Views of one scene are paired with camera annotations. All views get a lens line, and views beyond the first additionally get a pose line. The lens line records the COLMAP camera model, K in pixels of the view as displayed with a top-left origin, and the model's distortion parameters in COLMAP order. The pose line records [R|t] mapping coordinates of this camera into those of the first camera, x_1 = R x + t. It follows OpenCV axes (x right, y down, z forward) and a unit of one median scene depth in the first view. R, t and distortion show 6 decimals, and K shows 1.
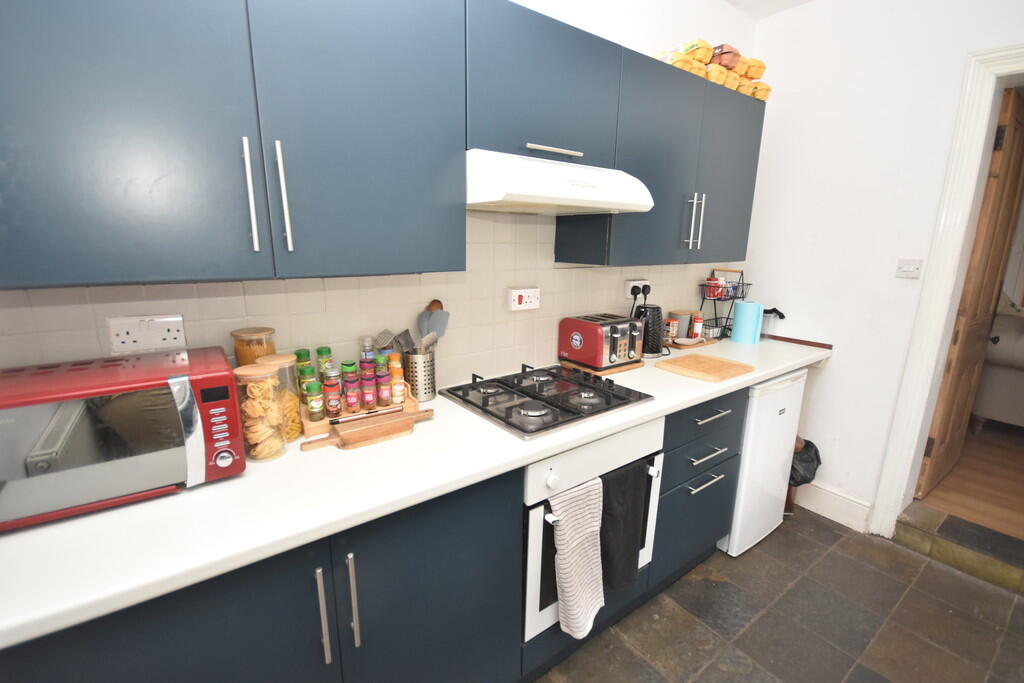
lens RADIAL K [[456.0, 0, 520.1], [0, 456.0, 344.7], [0, 0, 1]] dist [0.010814, -0.001766]
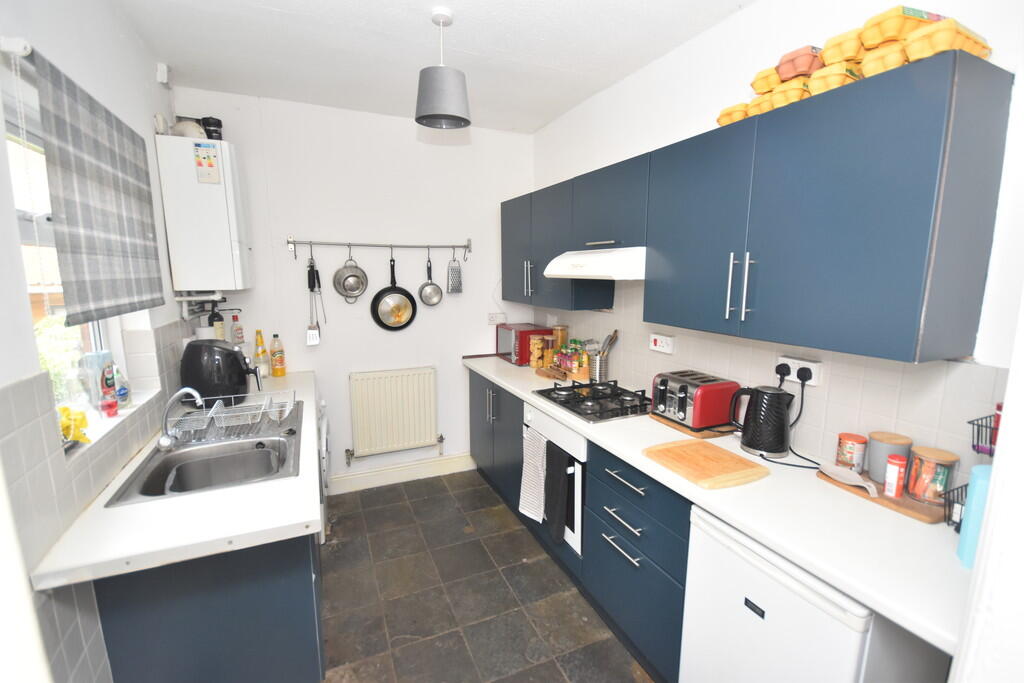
lens RADIAL K [[456.0, 0, 518.0], [0, 456.0, 343.2], [0, 0, 1]] dist [0.010814, -0.001766]
pose [[-0.217339, 0.139225, -0.966116, 1.351549], [-0.224383, 0.956142, 0.188265, -0.254487], [0.949956, 0.257698, -0.176568, 0.856726]]
